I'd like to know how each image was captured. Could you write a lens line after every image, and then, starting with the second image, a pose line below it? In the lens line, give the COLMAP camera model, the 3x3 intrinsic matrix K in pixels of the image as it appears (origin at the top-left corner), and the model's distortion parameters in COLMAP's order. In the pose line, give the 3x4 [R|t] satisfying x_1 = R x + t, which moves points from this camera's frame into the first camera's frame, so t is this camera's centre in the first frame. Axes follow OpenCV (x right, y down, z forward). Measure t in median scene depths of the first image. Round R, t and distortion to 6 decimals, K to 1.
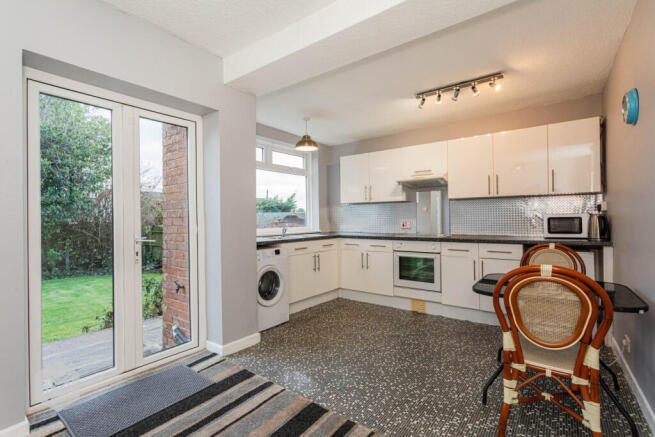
lens RADIAL K [[308.7, 0, 327.4], [0, 308.7, 219.5], [0, 0, 1]] dist [-0.000426, -0.000064]
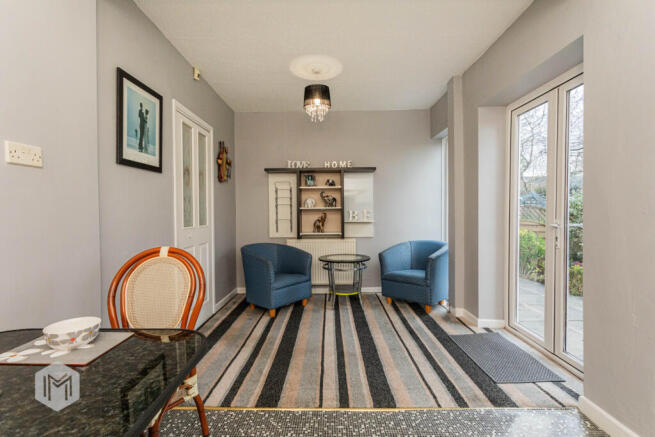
lens RADIAL K [[308.7, 0, 326.6], [0, 308.7, 216.1], [0, 0, 1]] dist [-0.000426, -0.000064]
pose [[-0.804473, 0.021727, -0.593591, 0.611713], [0.013503, 0.999741, 0.018293, 0.012376], [0.593835, 0.006701, -0.804559, 1.529223]]
